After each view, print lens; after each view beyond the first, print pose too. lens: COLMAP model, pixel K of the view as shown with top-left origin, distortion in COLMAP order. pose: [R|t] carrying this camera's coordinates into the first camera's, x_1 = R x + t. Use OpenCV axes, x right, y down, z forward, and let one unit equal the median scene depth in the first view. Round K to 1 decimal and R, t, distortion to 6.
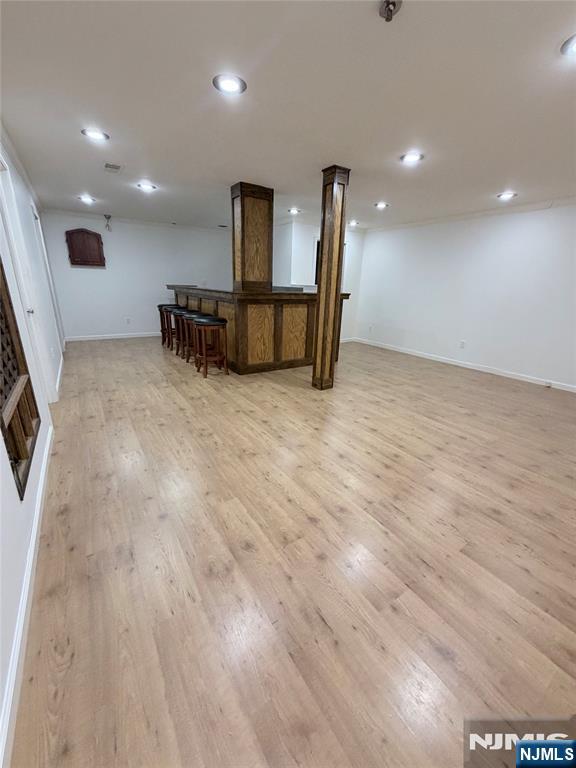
lens RADIAL K [[308.4, 0, 289.6], [0, 308.4, 383.0], [0, 0, 1]] dist [-0.000126, -0.000324]
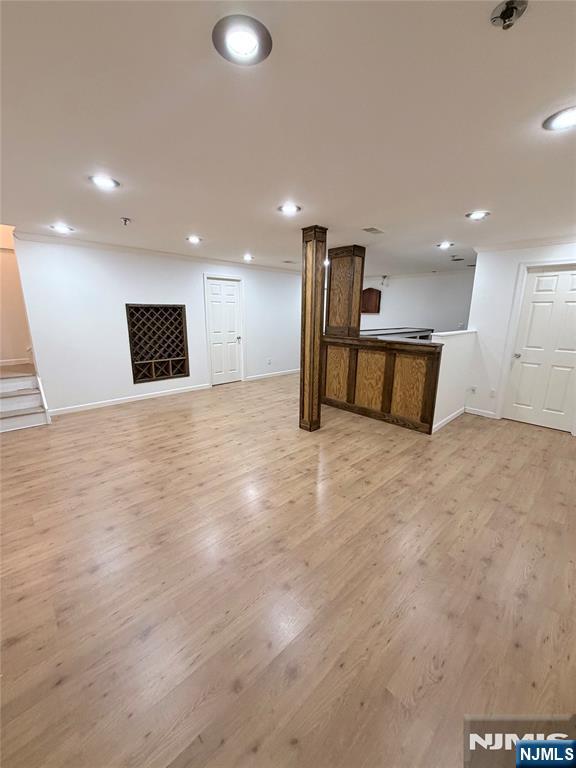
lens RADIAL K [[308.4, 0, 288.6], [0, 308.4, 384.7], [0, 0, 1]] dist [-0.000126, -0.000324]
pose [[0.173360, 0.199382, -0.964465, 0.963642], [-0.309758, 0.940633, 0.138777, -0.221995], [0.934878, 0.274692, 0.224828, 0.614640]]
